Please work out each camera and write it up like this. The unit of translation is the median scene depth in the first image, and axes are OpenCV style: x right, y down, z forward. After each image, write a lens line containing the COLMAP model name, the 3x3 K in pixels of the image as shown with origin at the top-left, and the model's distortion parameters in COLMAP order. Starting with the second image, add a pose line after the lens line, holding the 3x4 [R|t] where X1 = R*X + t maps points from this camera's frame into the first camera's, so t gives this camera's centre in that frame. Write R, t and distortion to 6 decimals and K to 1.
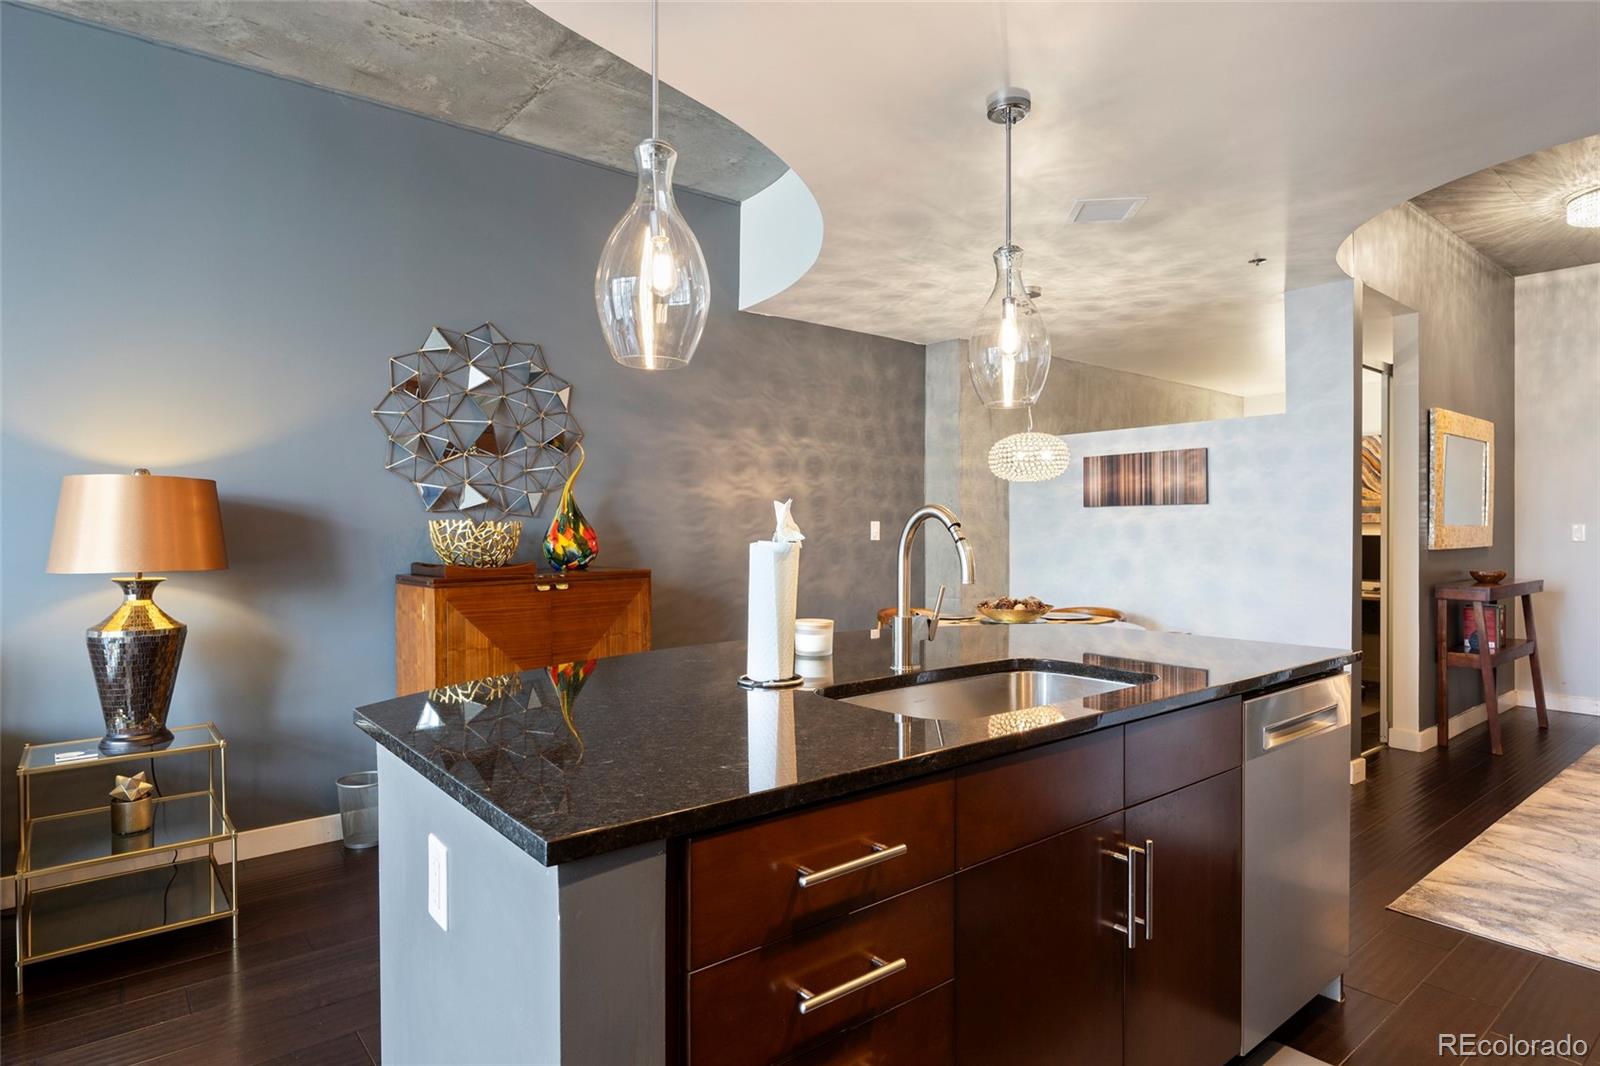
lens RADIAL K [[864.3, 0, 789.6], [0, 864.3, 534.2], [0, 0, 1]] dist [-0.014552, 0.000334]
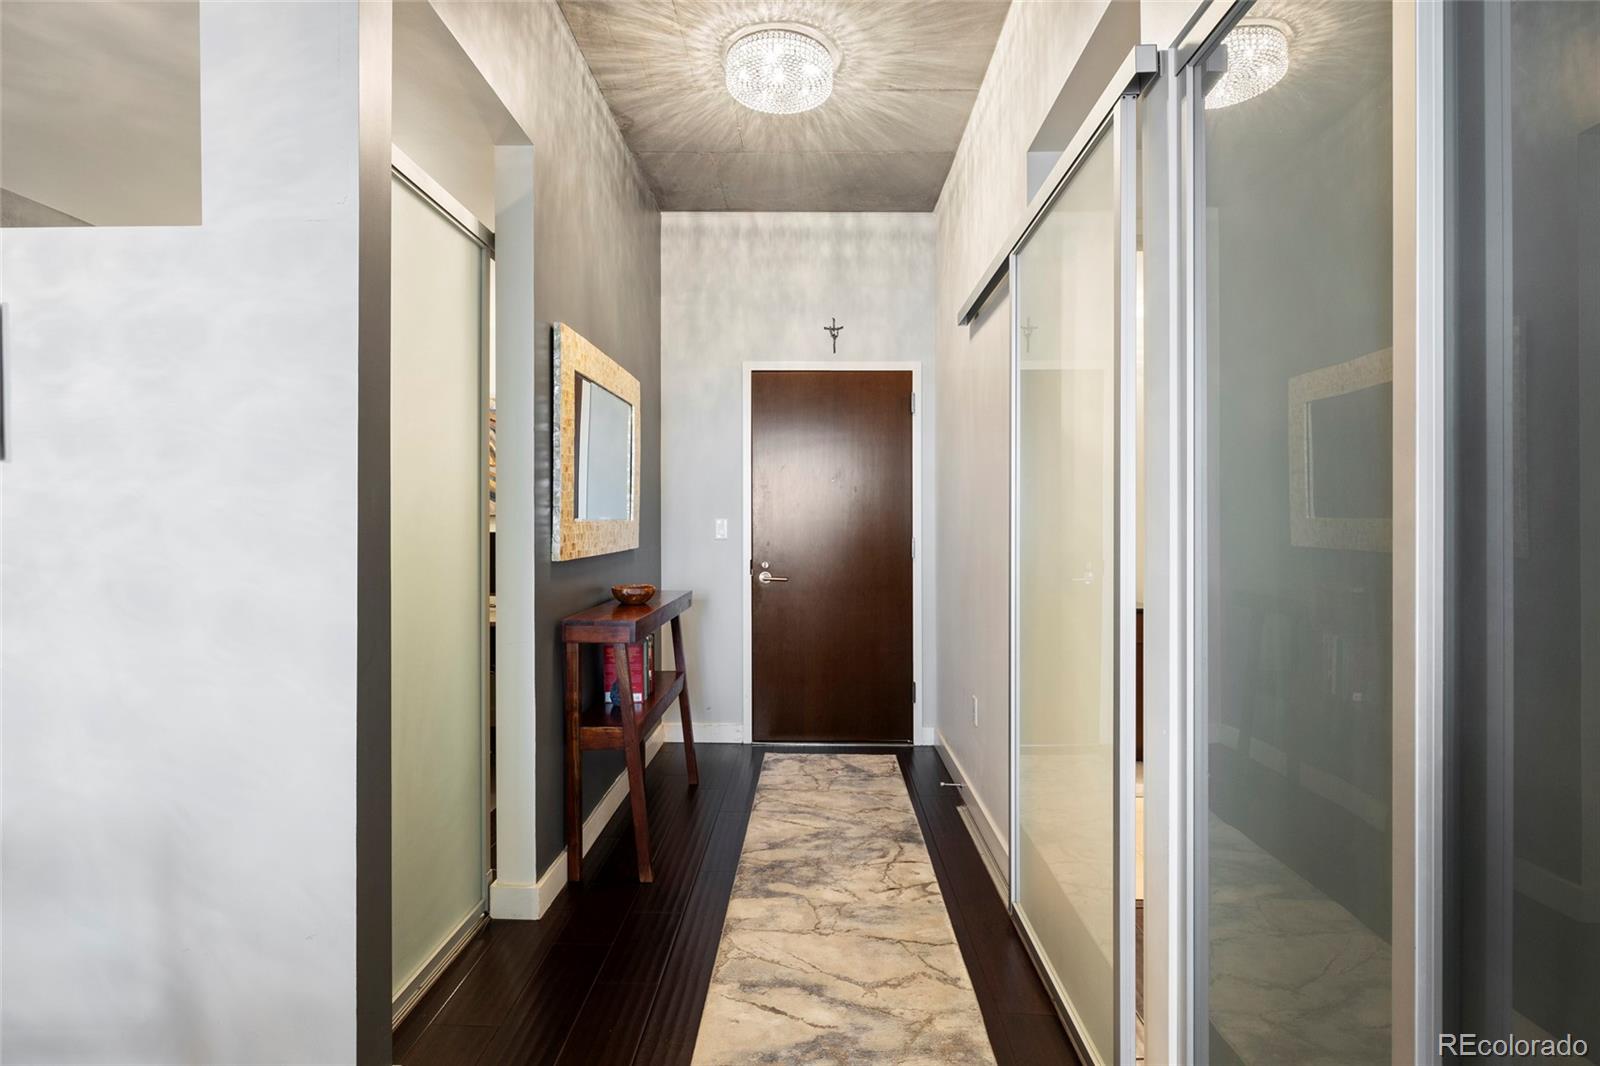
lens RADIAL K [[824.8, 0, 801.9], [0, 824.8, 520.9], [0, 0, 1]] dist [-0.006510, -0.000952]
pose [[0.636615, 0.000411, 0.771182, 0.398780], [0.003380, 0.999989, -0.003323, -0.007270], [-0.771174, 0.004722, 0.636607, 0.482711]]
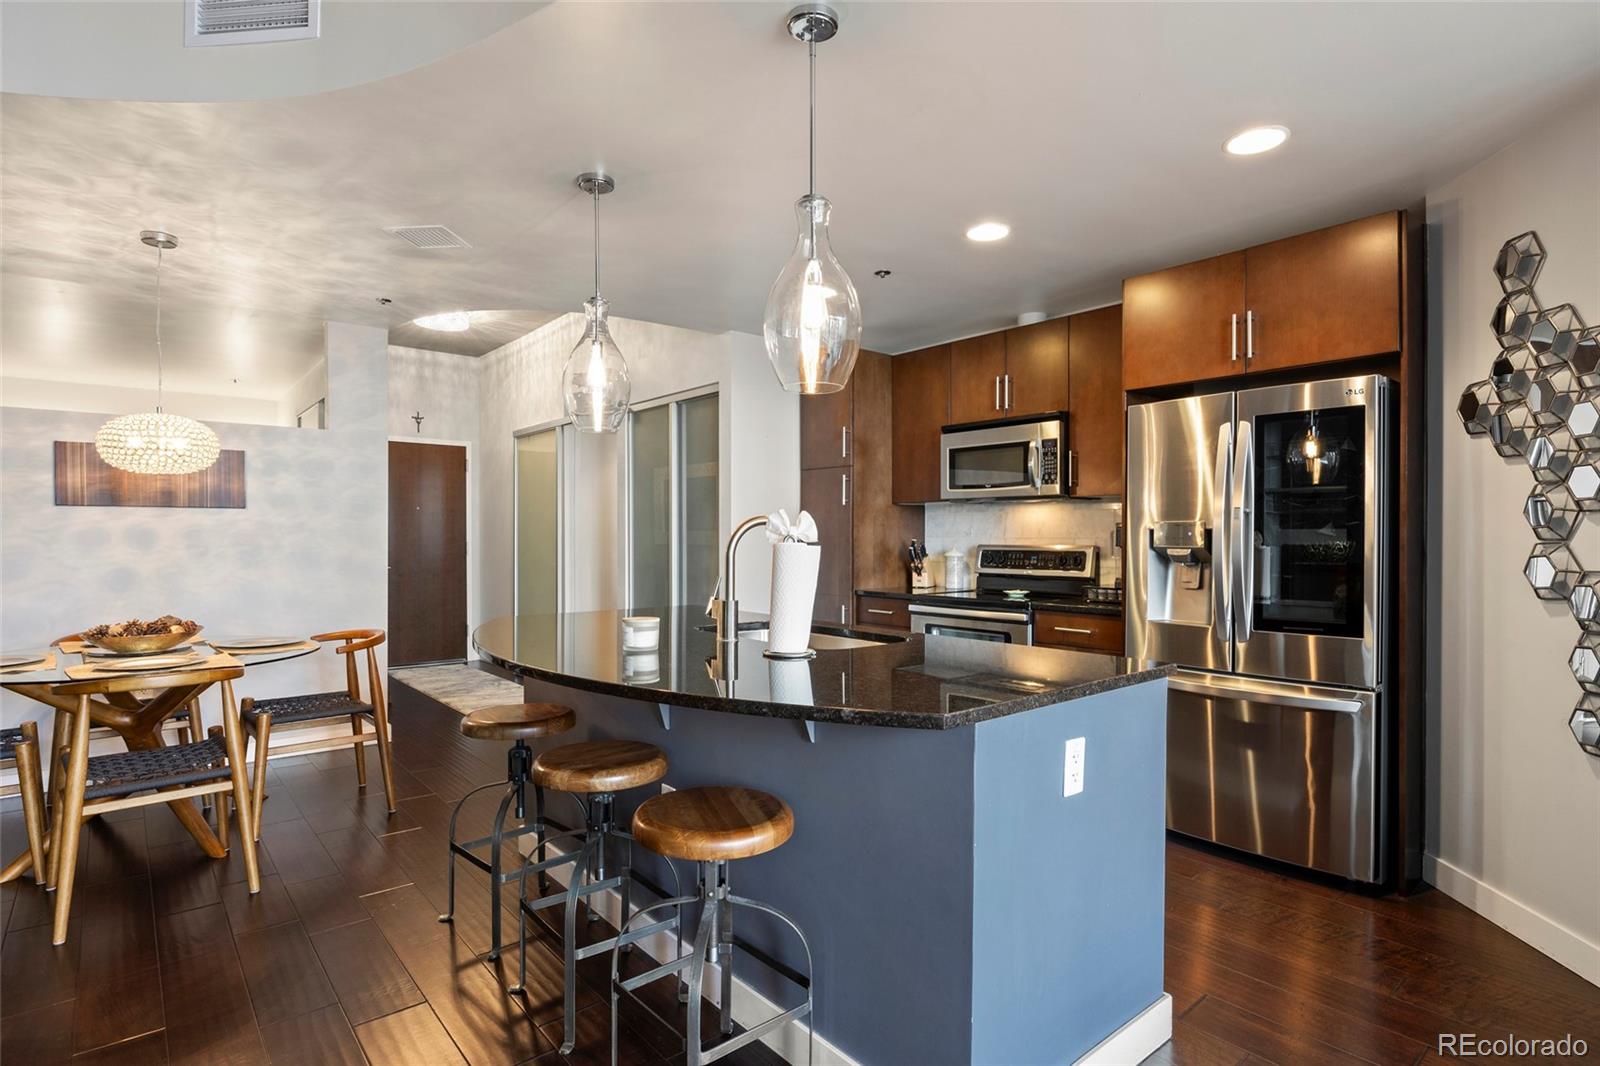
lens RADIAL K [[824.8, 0, 799.9], [0, 824.8, 533.0], [0, 0, 1]] dist [-0.006510, -0.000952]
pose [[-0.016829, 0.004062, 0.999850, -0.420461], [0.002479, 0.999989, -0.004021, -0.001568], [-0.999855, 0.002411, -0.016839, 0.351136]]
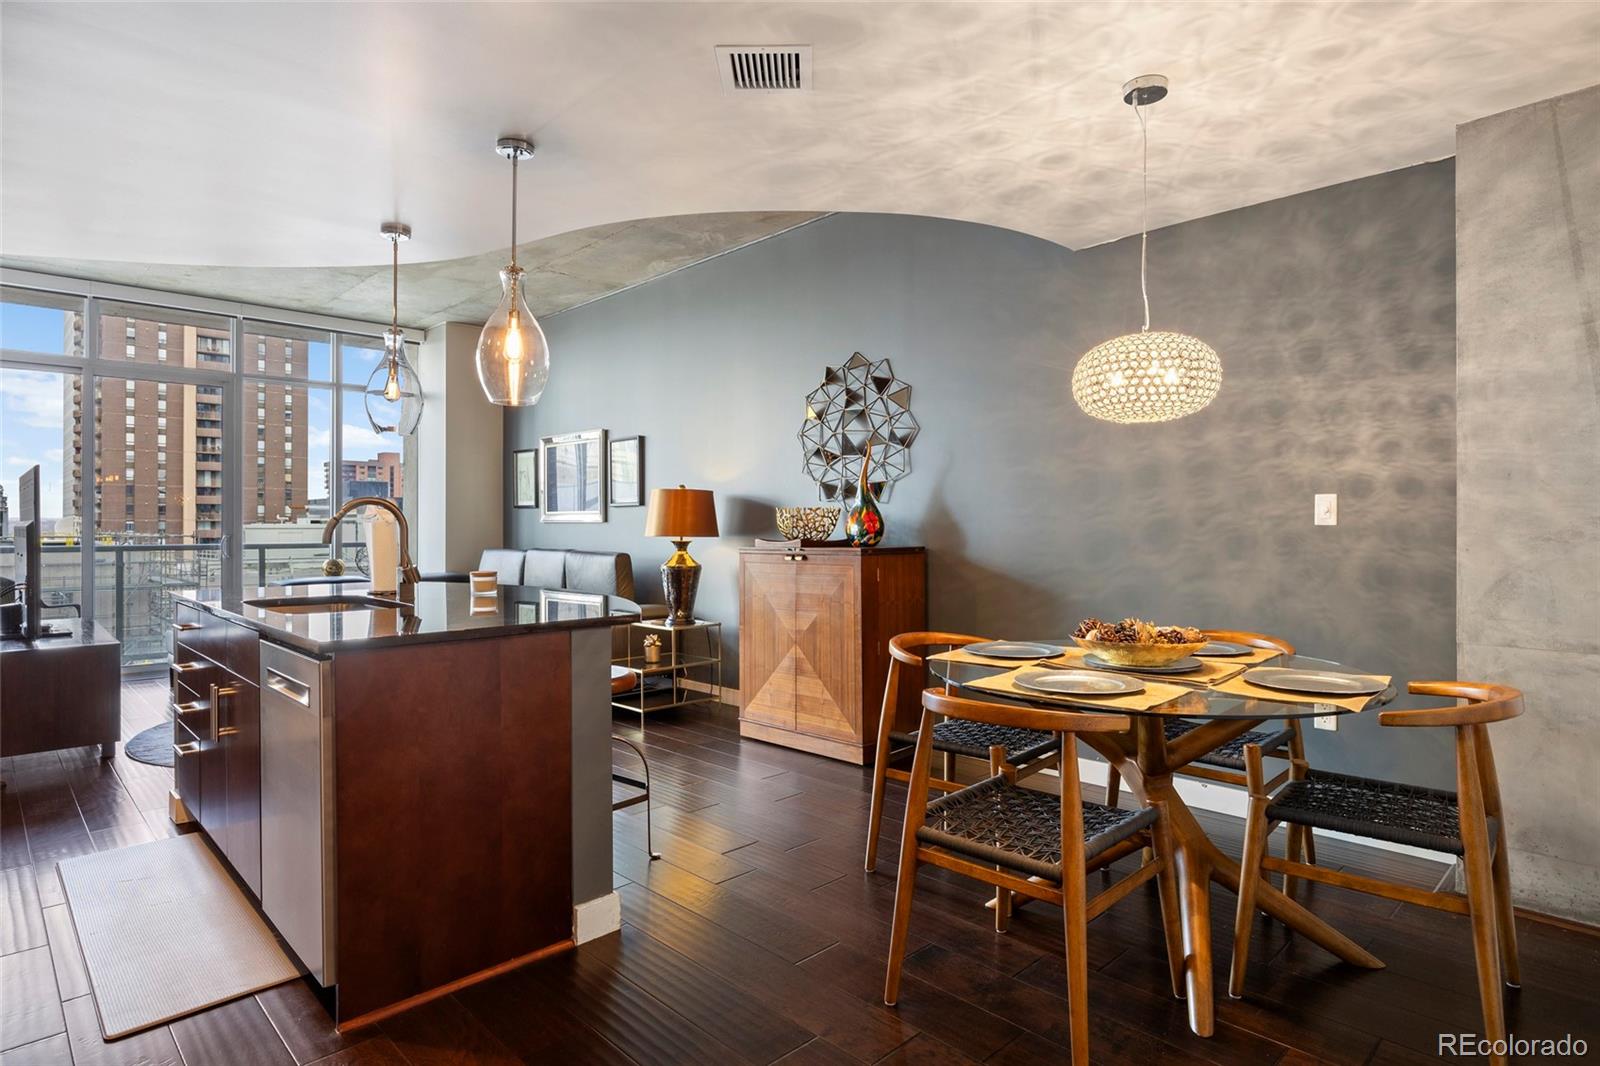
lens RADIAL K [[864.3, 0, 810.3], [0, 864.3, 525.5], [0, 0, 1]] dist [-0.014552, 0.000334]
pose [[0.096822, 0.002060, -0.995300, 0.696942], [-0.003617, 0.999992, 0.001718, 0.007809], [0.995295, 0.003434, 0.096828, 0.611080]]
